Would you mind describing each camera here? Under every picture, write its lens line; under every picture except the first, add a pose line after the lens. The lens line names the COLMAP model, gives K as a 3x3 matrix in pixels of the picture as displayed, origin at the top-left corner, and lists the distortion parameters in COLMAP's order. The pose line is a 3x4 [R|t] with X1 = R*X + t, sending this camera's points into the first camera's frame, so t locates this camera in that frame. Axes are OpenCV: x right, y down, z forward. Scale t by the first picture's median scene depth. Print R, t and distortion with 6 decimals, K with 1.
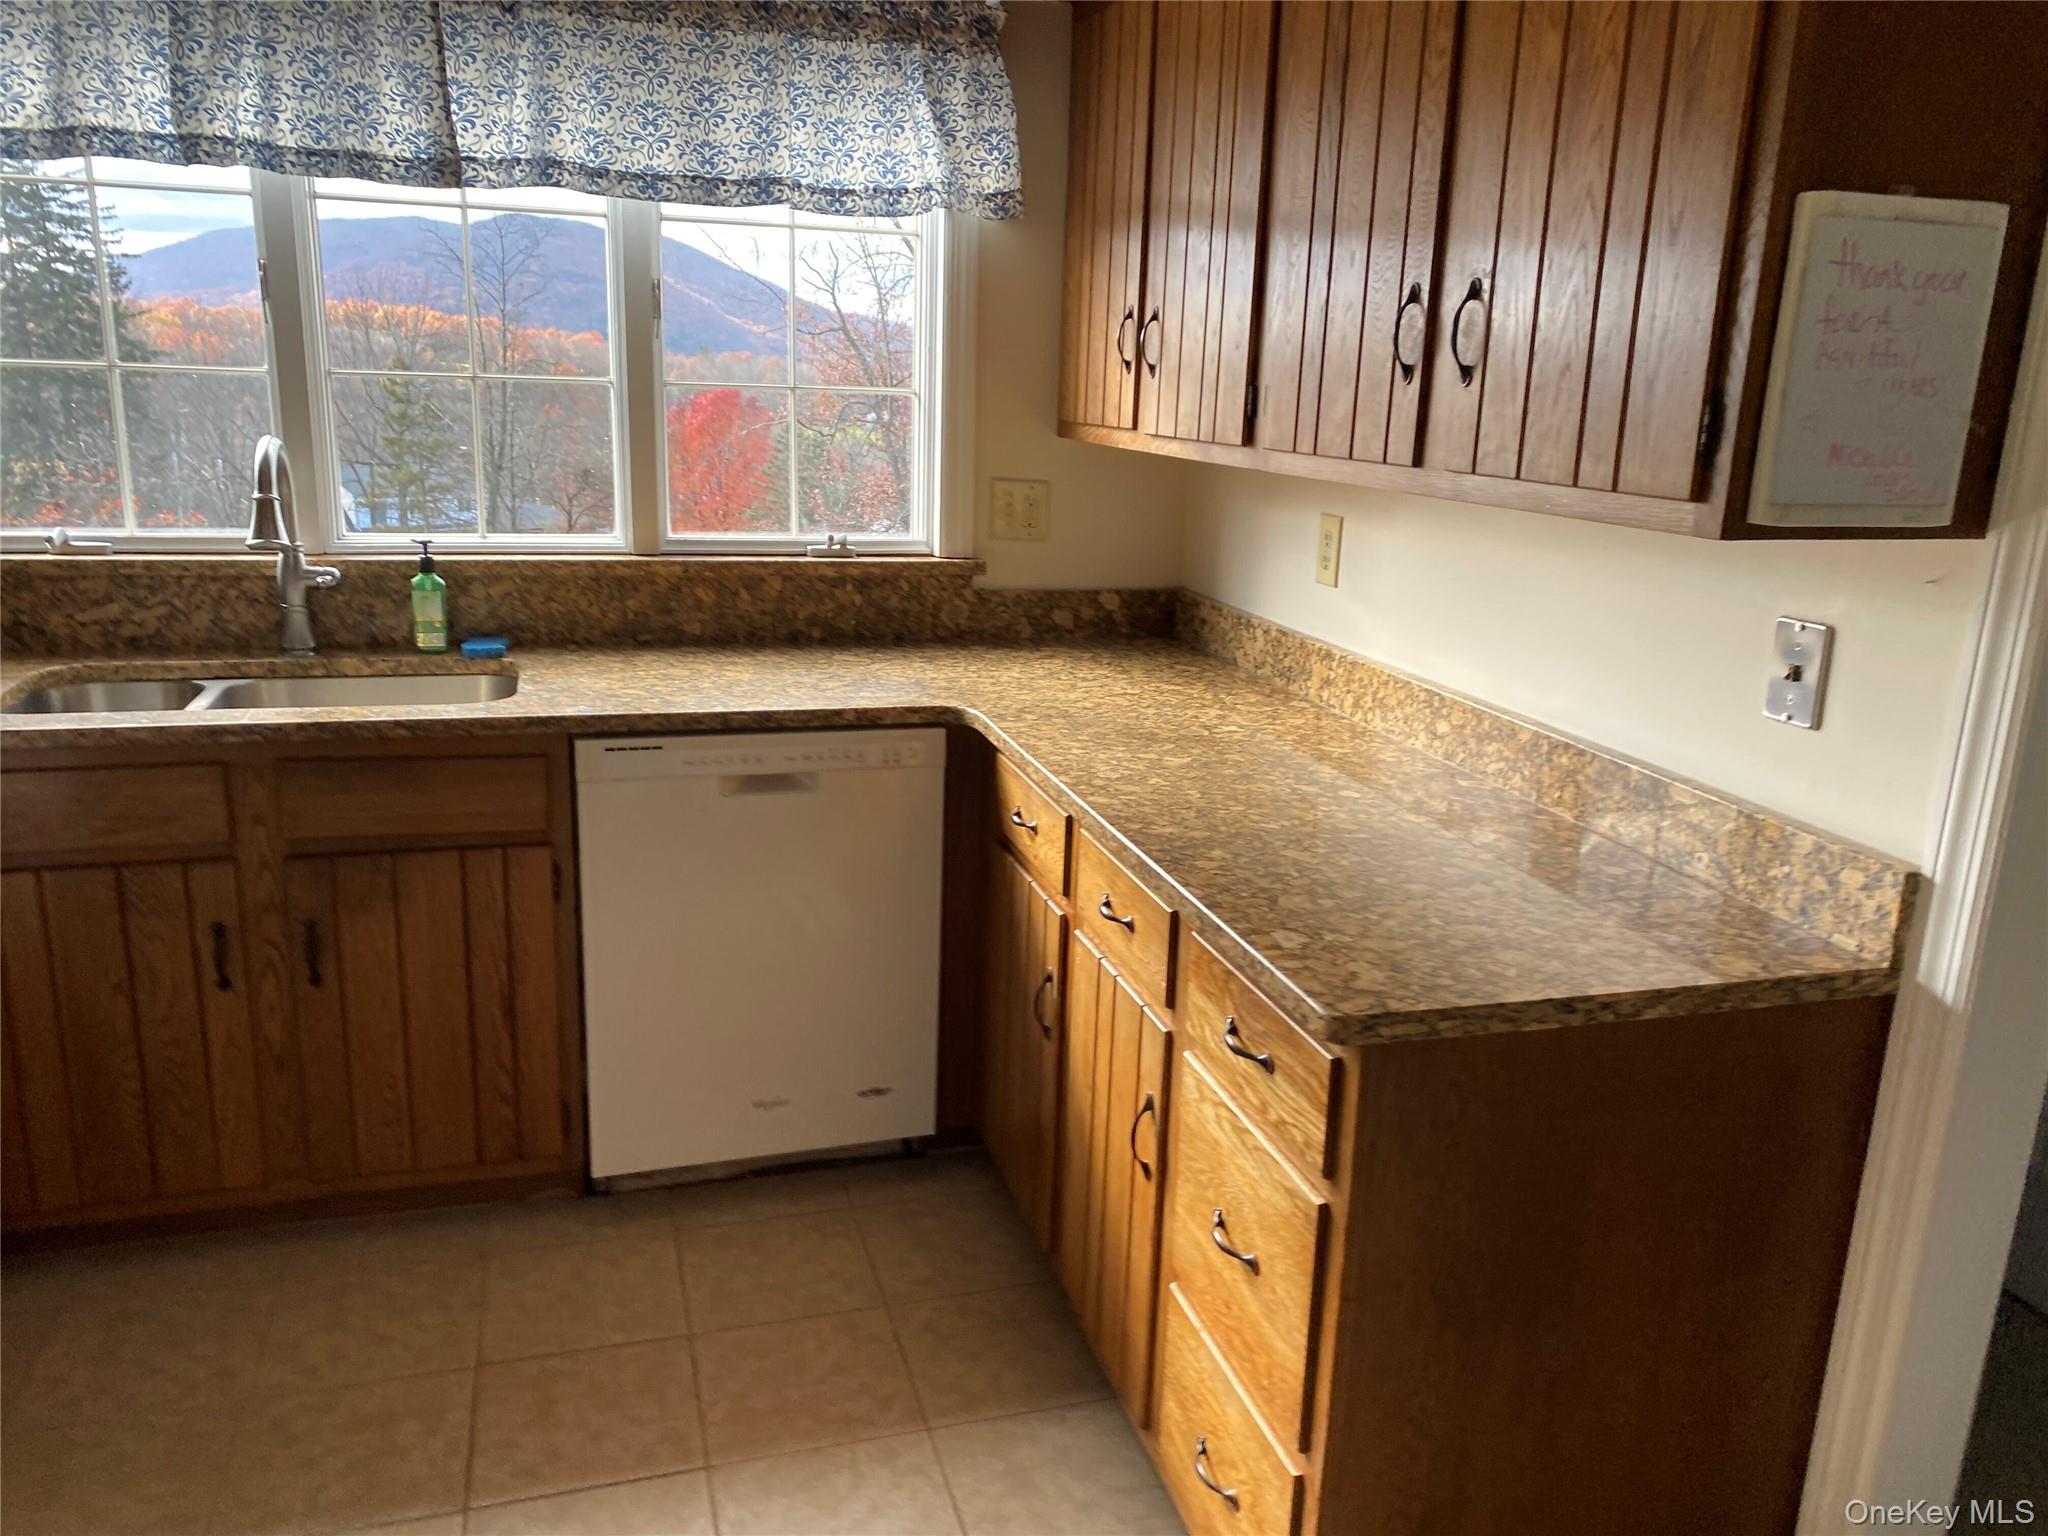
lens RADIAL K [[1557.3, 0, 1038.8], [0, 1557.3, 778.5], [0, 0, 1]] dist [0.037082, -0.030814]
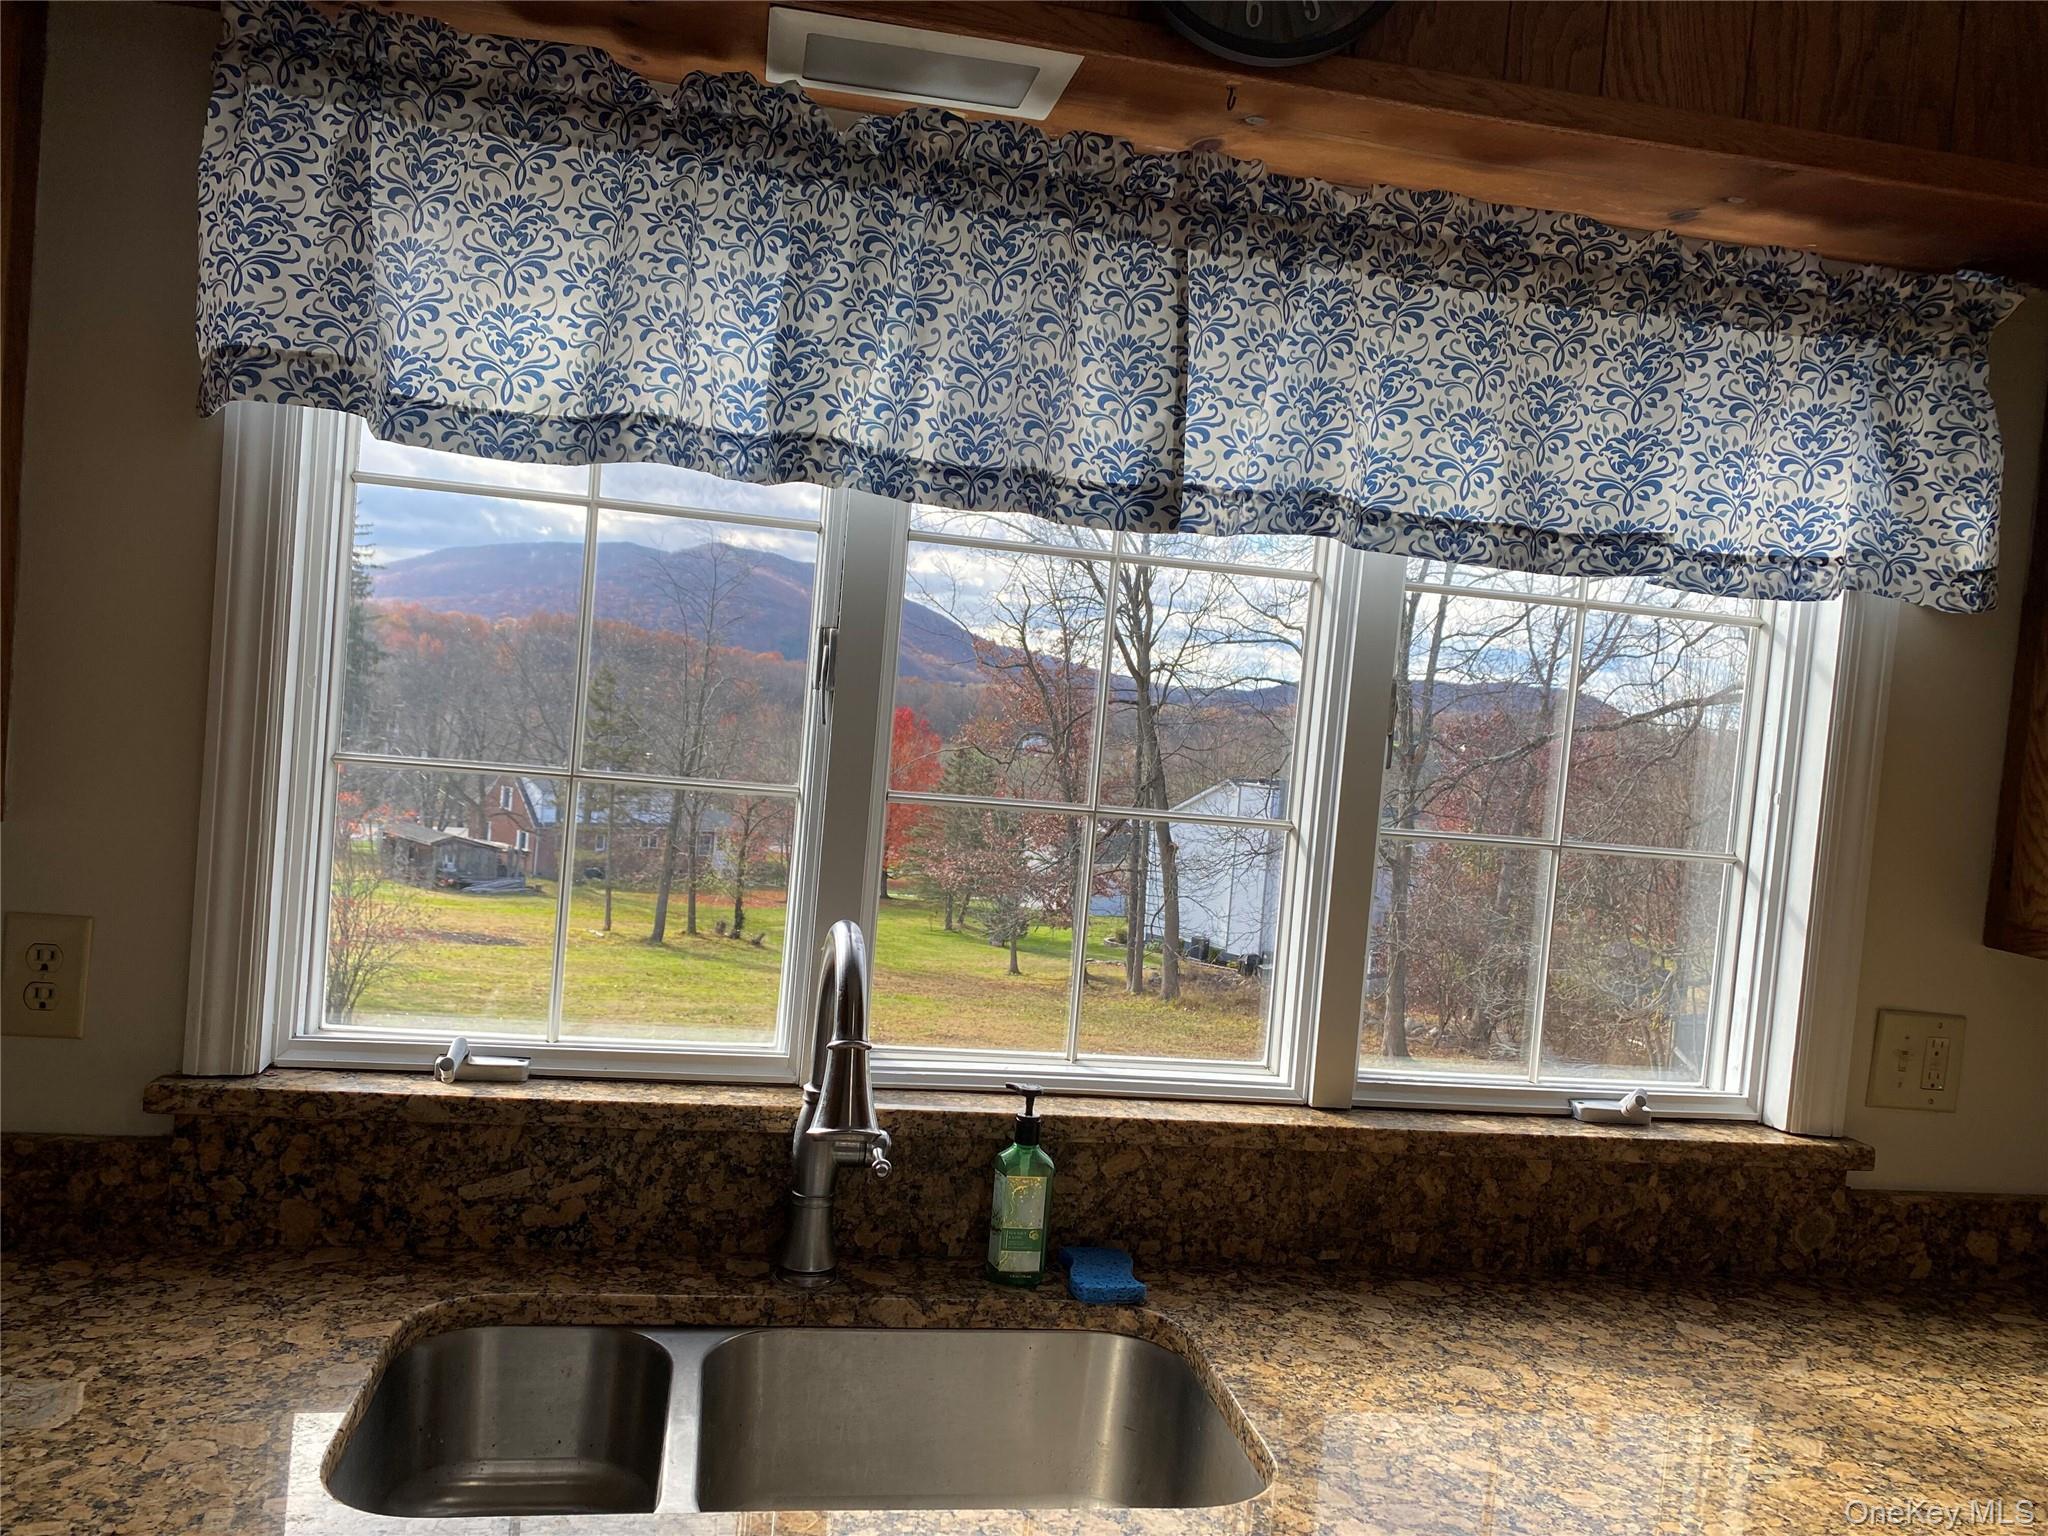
lens RADIAL K [[1557.3, 0, 1020.3], [0, 1557.3, 767.1], [0, 0, 1]] dist [0.037082, -0.030814]
pose [[0.992588, 0.057368, -0.107132, -0.347439], [-0.078916, 0.974676, -0.209234, -0.150497], [0.092416, 0.216137, 0.971979, 0.411097]]
